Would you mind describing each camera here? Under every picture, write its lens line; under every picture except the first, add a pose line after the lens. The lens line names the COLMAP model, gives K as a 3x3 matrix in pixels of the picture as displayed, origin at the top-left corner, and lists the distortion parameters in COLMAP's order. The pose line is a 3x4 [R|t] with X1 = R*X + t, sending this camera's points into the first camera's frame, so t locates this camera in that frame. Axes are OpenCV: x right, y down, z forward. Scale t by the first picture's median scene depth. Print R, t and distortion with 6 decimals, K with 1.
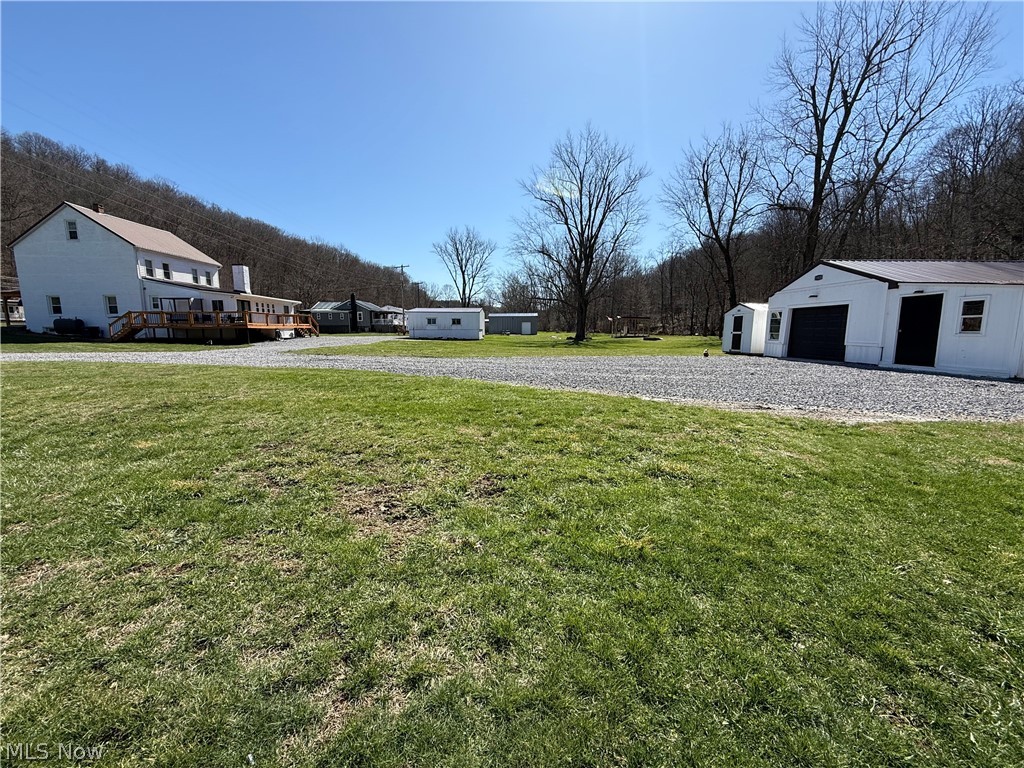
lens RADIAL K [[407.2, 0, 512.5], [0, 407.2, 380.7], [0, 0, 1]] dist [0.000677, -0.000035]
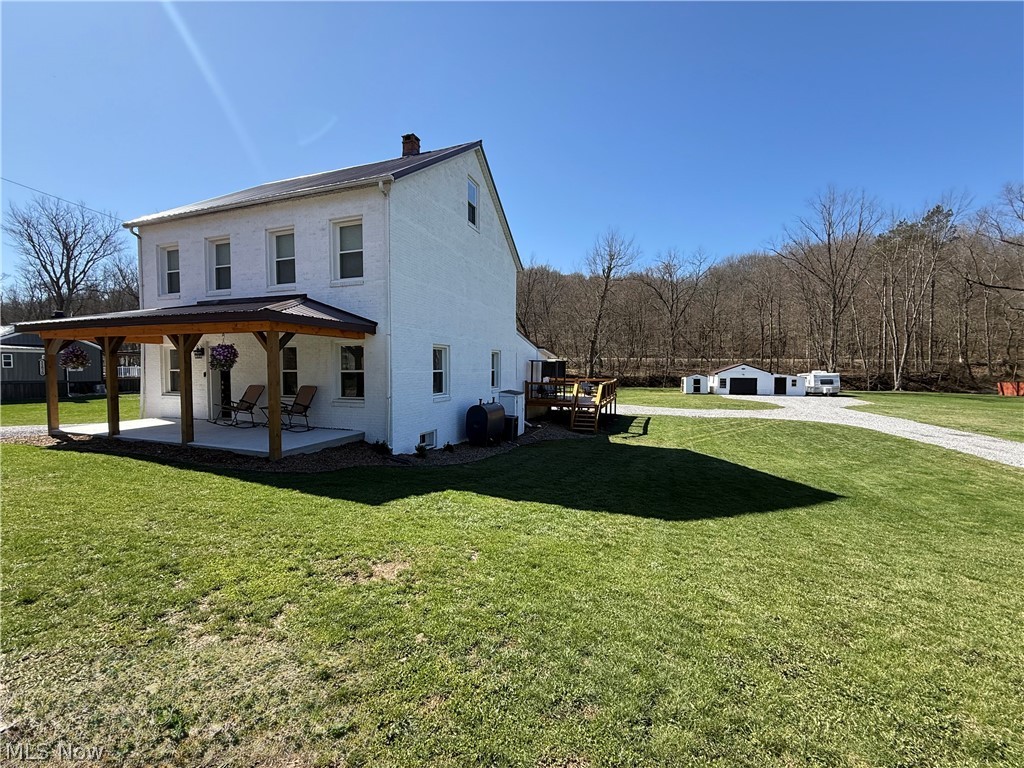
lens RADIAL K [[407.2, 0, 508.5], [0, 407.2, 377.0], [0, 0, 1]] dist [0.000677, -0.000035]
pose [[0.341979, -0.020745, 0.939479, -2.294001], [0.111888, 0.993543, -0.018789, -0.266586], [-0.933023, 0.111542, 0.342092, 1.301189]]
